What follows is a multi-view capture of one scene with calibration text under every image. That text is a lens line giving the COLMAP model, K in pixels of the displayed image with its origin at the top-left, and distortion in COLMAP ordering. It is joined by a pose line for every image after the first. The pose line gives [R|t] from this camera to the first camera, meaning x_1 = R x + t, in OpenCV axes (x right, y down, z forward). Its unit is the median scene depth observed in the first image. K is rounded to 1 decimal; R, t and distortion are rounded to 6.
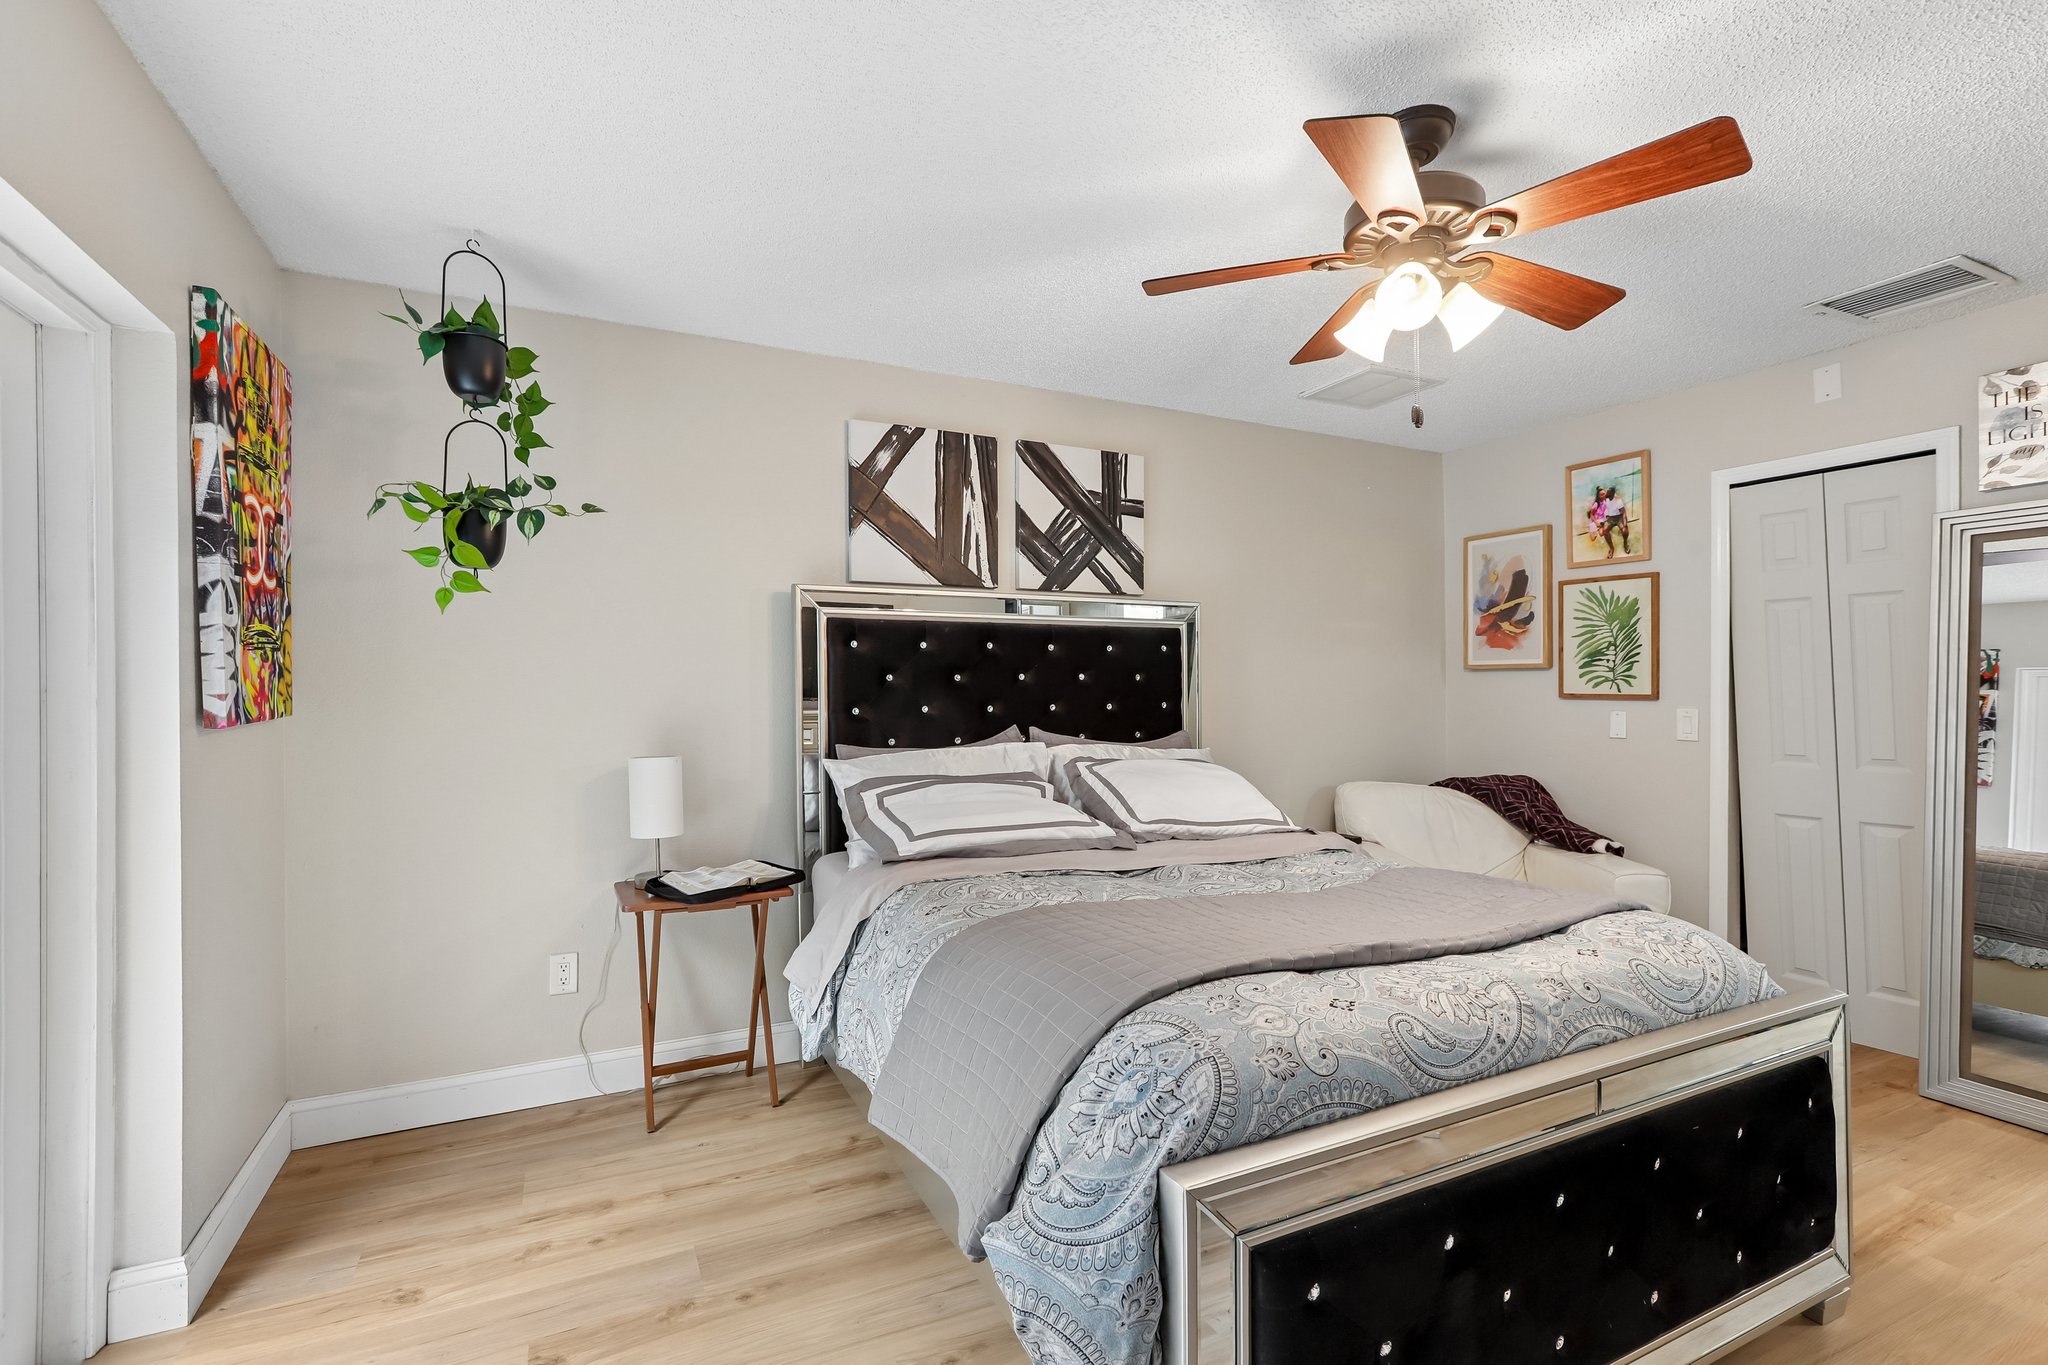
lens RADIAL K [[938.2, 0, 1022.5], [0, 938.2, 727.5], [0, 0, 1]] dist [-0.016508, 0.000173]
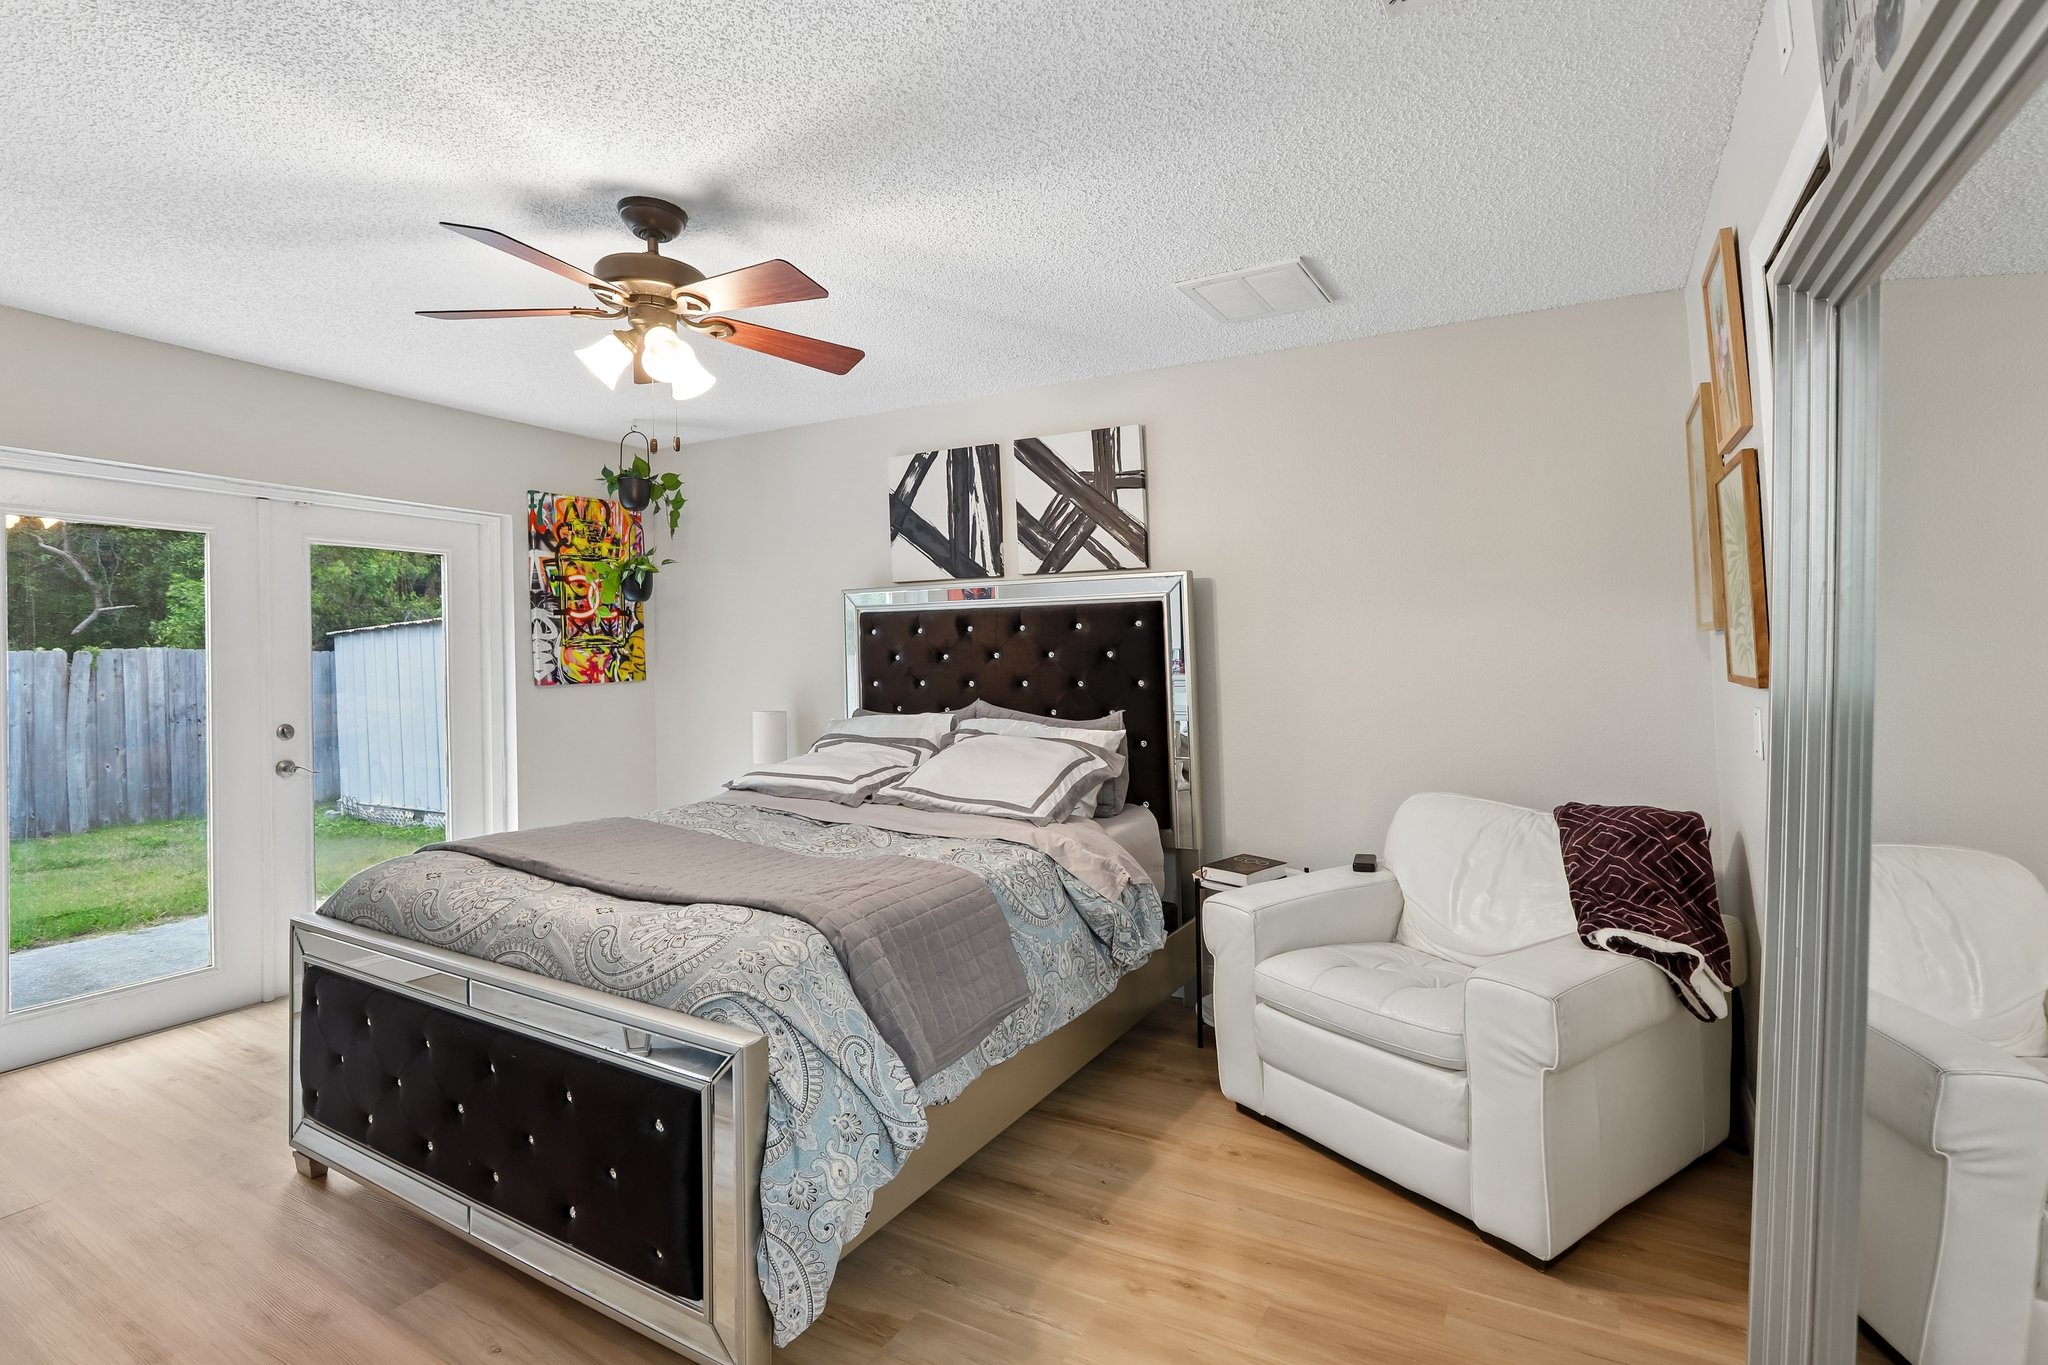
lens RADIAL K [[940.5, 0, 1024.0], [0, 940.5, 682.5], [0, 0, 1]] dist [-0.047699, 0.017300]
pose [[0.571396, 0.019078, -0.820453, 0.927981], [-0.028197, 0.999596, 0.003607, -0.027127], [0.820190, 0.021073, 0.571703, 0.391063]]
